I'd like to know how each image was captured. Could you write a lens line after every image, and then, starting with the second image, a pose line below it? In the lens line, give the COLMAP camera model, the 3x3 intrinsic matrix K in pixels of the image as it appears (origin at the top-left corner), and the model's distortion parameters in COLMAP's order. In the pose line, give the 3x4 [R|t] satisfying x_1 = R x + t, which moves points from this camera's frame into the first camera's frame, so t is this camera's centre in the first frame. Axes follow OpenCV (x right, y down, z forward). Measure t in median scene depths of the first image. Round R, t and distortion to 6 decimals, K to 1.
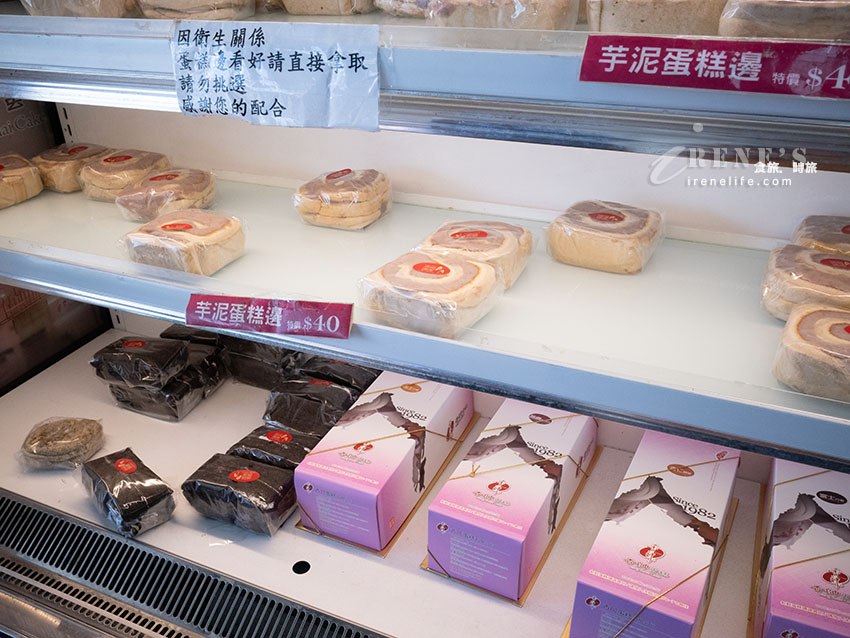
lens RADIAL K [[757.0, 0, 429.5], [0, 757.0, 314.7], [0, 0, 1]] dist [-0.030668, -0.016047]
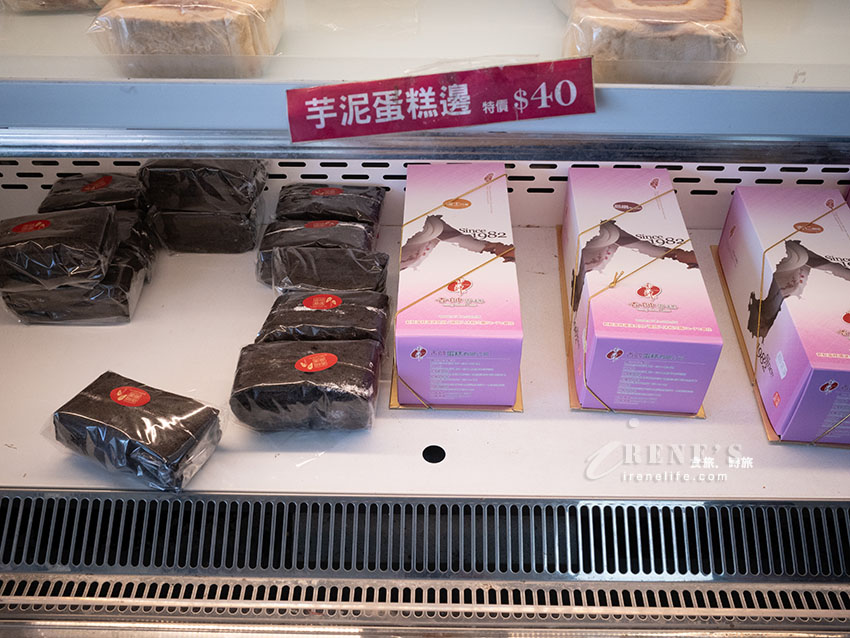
lens RADIAL K [[757.0, 0, 423.2], [0, 757.0, 325.8], [0, 0, 1]] dist [-0.030668, -0.016047]
pose [[0.916330, -0.243705, 0.317723, -0.382202], [0.164692, 0.952621, 0.255715, 0.013126], [-0.364988, -0.181993, 0.913051, 0.318451]]
